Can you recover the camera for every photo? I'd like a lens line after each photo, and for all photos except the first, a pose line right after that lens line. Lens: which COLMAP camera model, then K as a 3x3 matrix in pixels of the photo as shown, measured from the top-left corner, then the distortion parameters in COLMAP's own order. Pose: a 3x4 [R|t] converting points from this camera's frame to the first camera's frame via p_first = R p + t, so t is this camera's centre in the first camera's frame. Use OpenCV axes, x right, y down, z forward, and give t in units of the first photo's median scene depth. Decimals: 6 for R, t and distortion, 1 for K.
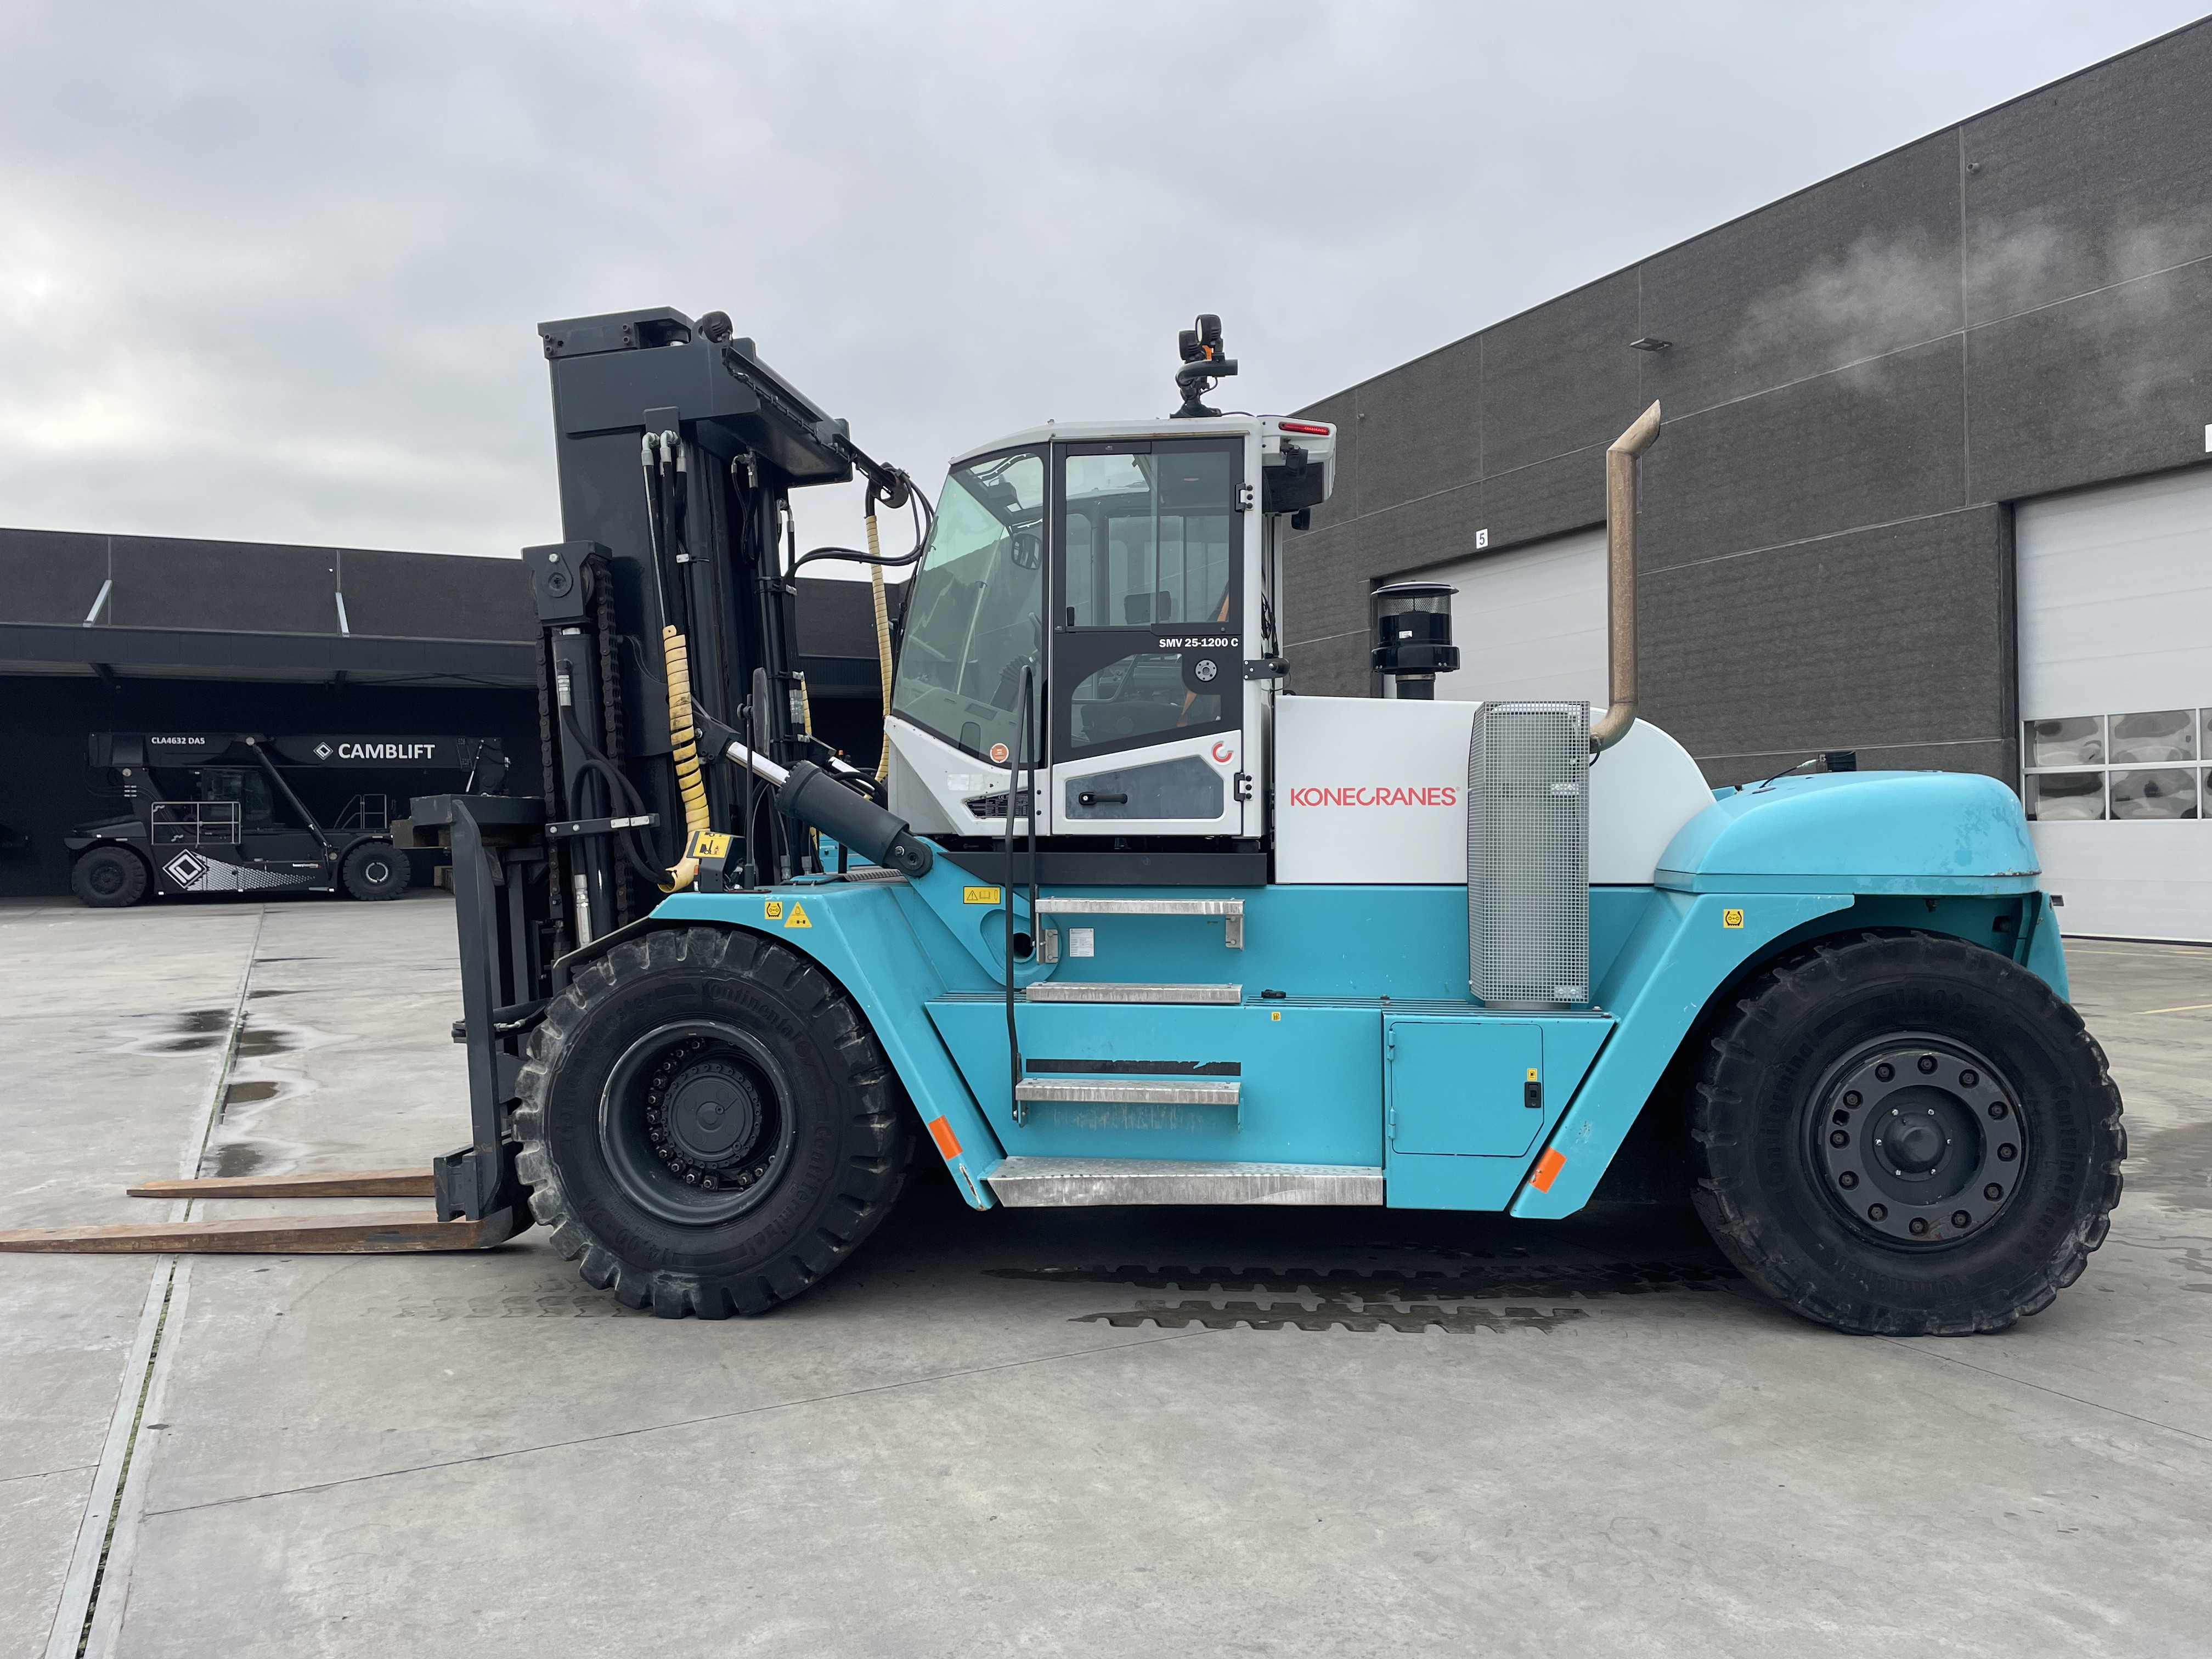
lens RADIAL K [[1658.6, 0, 1101.4], [0, 1658.6, 820.6], [0, 0, 1]] dist [0.103574, -0.135528]
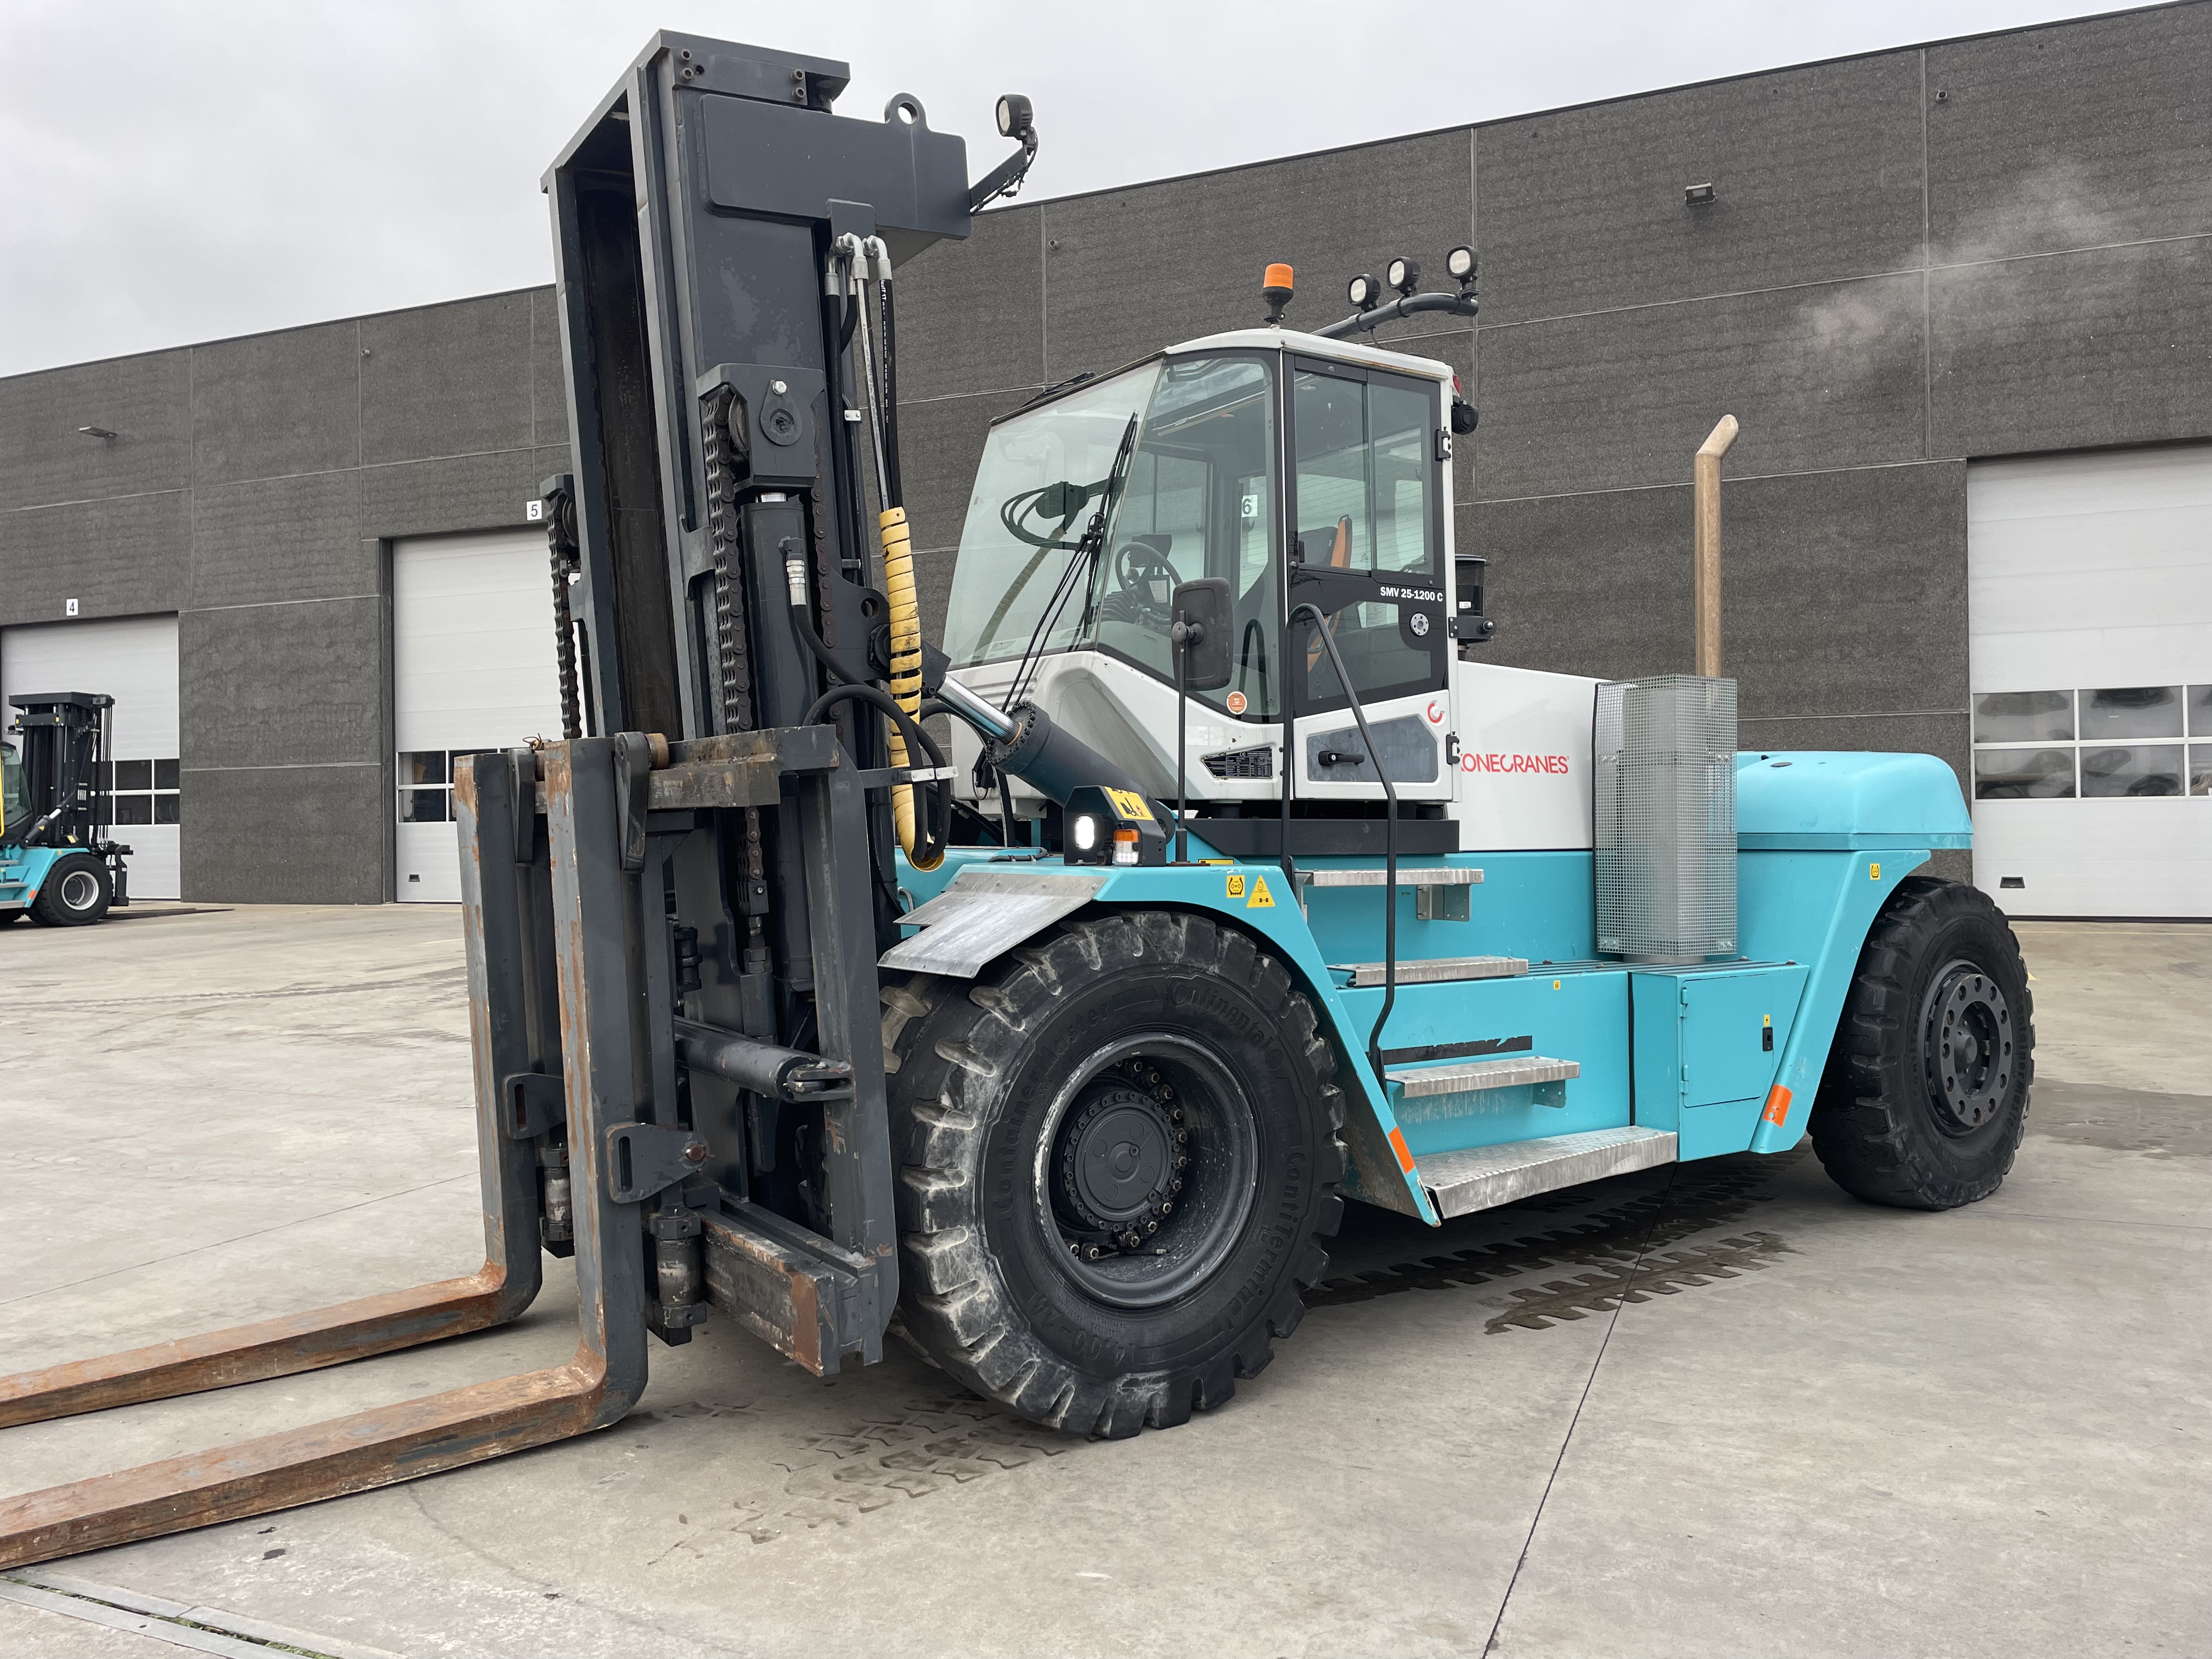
lens RADIAL K [[1655.2, 0, 1105.4], [0, 1655.2, 813.1], [0, 0, 1]] dist [0.103930, -0.133141]
pose [[0.756065, 0.004217, 0.654483, -0.743905], [-0.001440, 0.999988, -0.004780, 0.022668], [-0.654495, 0.002671, 0.756062, 0.439969]]
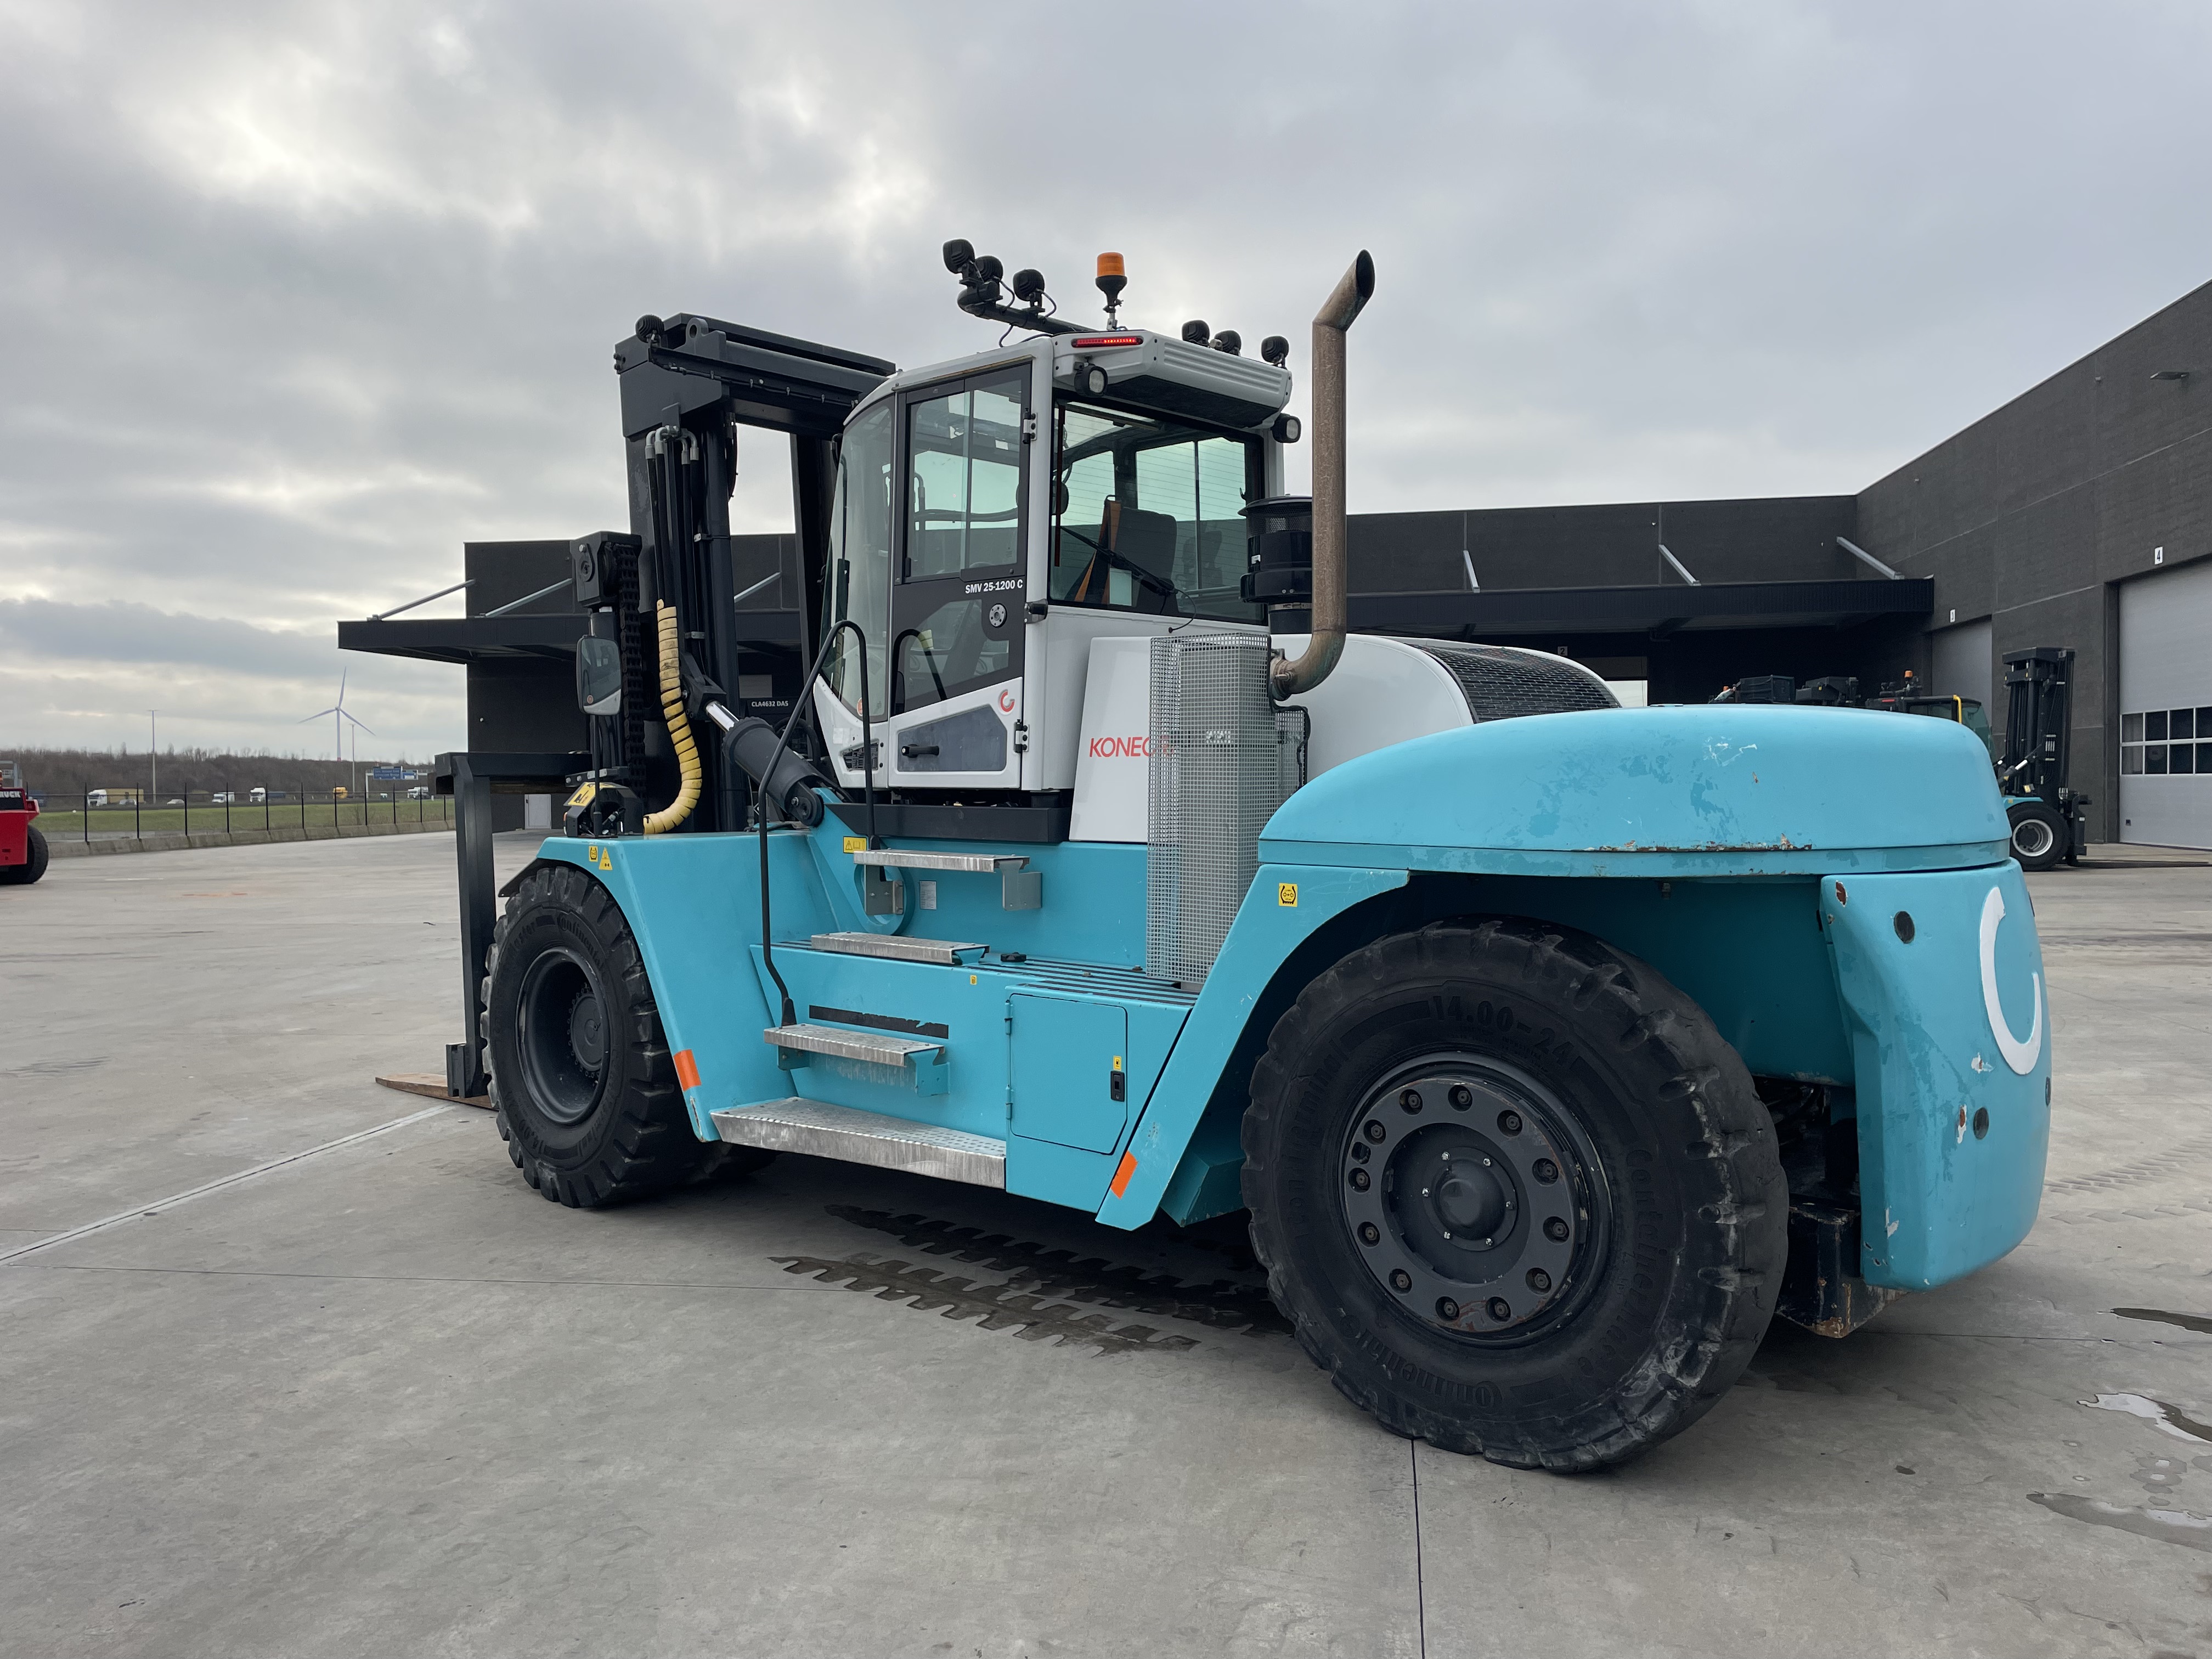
lens RADIAL K [[1673.1, 0, 1107.4], [0, 1673.1, 810.8], [0, 0, 1]] dist [0.108814, -0.140457]
pose [[0.815766, 0.013321, -0.578229, 0.729360], [0.003480, 0.999604, 0.027937, -0.005322], [0.578372, -0.024802, 0.815396, 0.269746]]
